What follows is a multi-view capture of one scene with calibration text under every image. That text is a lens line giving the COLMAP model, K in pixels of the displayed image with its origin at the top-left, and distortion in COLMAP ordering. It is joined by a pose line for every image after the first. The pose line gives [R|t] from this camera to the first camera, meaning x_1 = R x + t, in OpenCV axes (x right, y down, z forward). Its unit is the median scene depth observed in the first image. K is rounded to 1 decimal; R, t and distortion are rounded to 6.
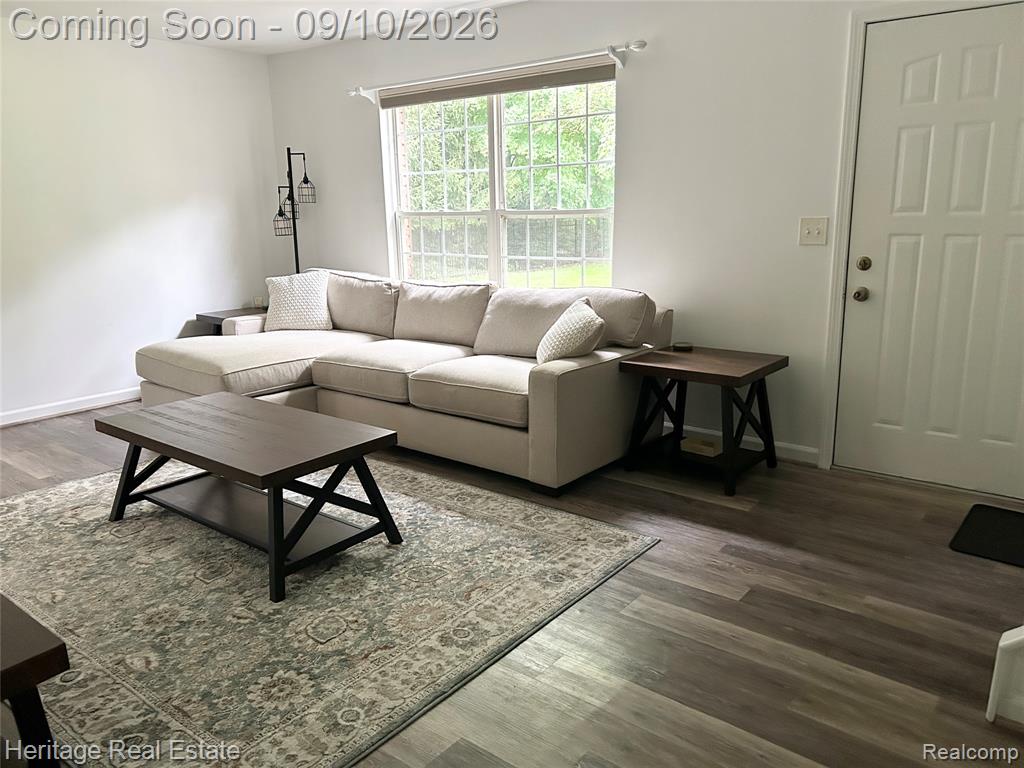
lens RADIAL K [[769.3, 0, 514.6], [0, 769.3, 383.8], [0, 0, 1]] dist [0.031159, 0.001428]
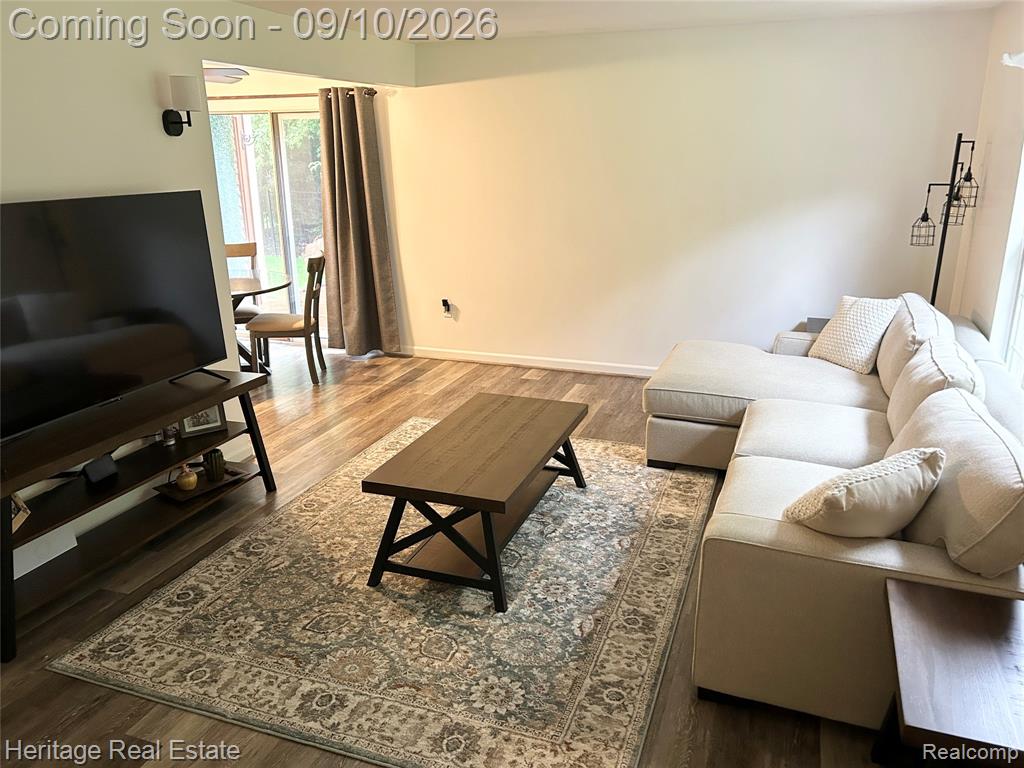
lens RADIAL K [[769.3, 0, 515.3], [0, 769.3, 383.7], [0, 0, 1]] dist [0.031159, 0.001428]
pose [[0.315531, 0.300395, -0.900113, 0.651854], [-0.216573, 0.946332, 0.239901, -0.305128], [0.923870, 0.119244, 0.363654, 0.645537]]
